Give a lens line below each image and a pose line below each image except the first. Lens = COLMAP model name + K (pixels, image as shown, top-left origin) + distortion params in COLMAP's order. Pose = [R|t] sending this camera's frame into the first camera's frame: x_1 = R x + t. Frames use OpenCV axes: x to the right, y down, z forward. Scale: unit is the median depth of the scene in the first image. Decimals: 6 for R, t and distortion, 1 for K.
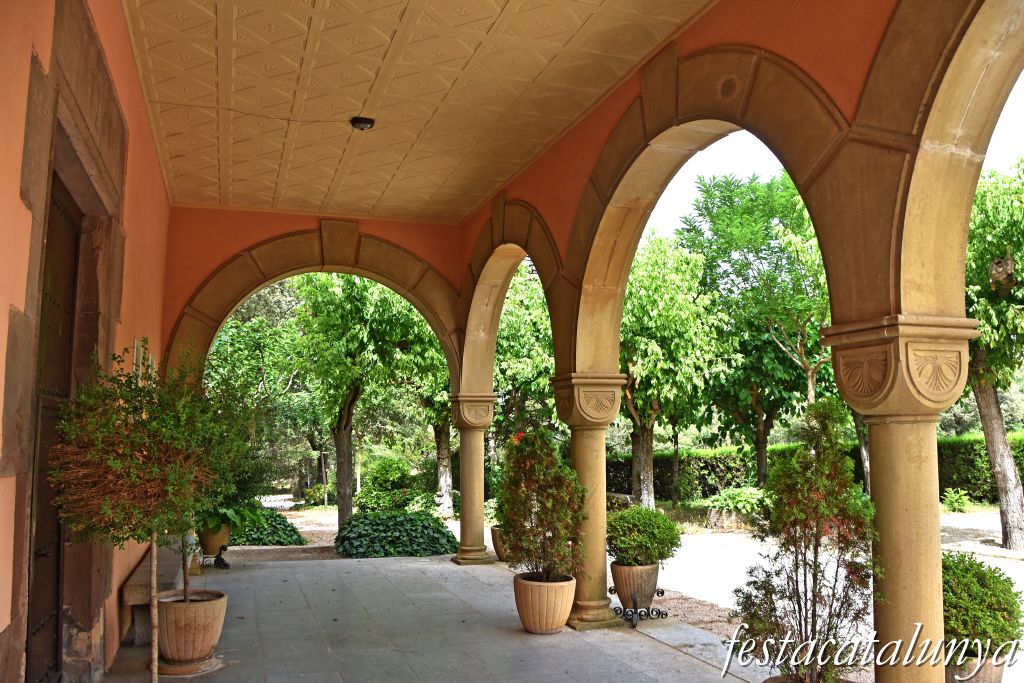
lens RADIAL K [[819.9, 0, 512.0], [0, 819.9, 341.5], [0, 0, 1]] dist [-0.007545, -0.008847]
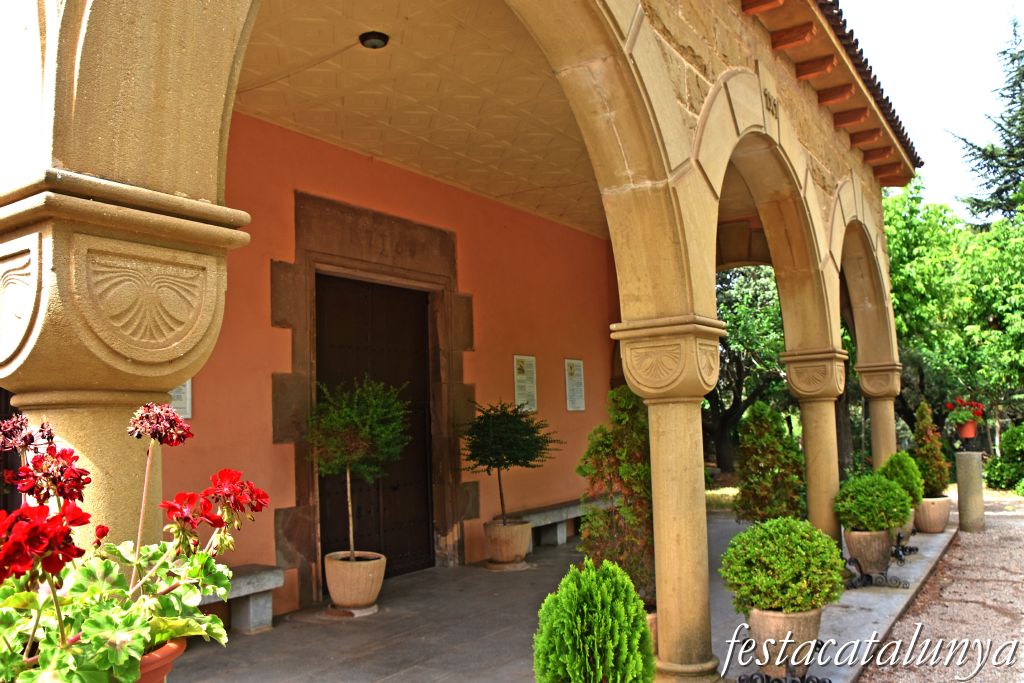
lens RADIAL K [[819.9, 0, 512.0], [0, 819.9, 341.5], [0, 0, 1]] dist [-0.007545, -0.008847]
pose [[0.646531, -0.096878, -0.756712, 0.882162], [0.125630, 0.991883, -0.019648, 0.000423], [0.752472, -0.082362, 0.653454, 0.014728]]
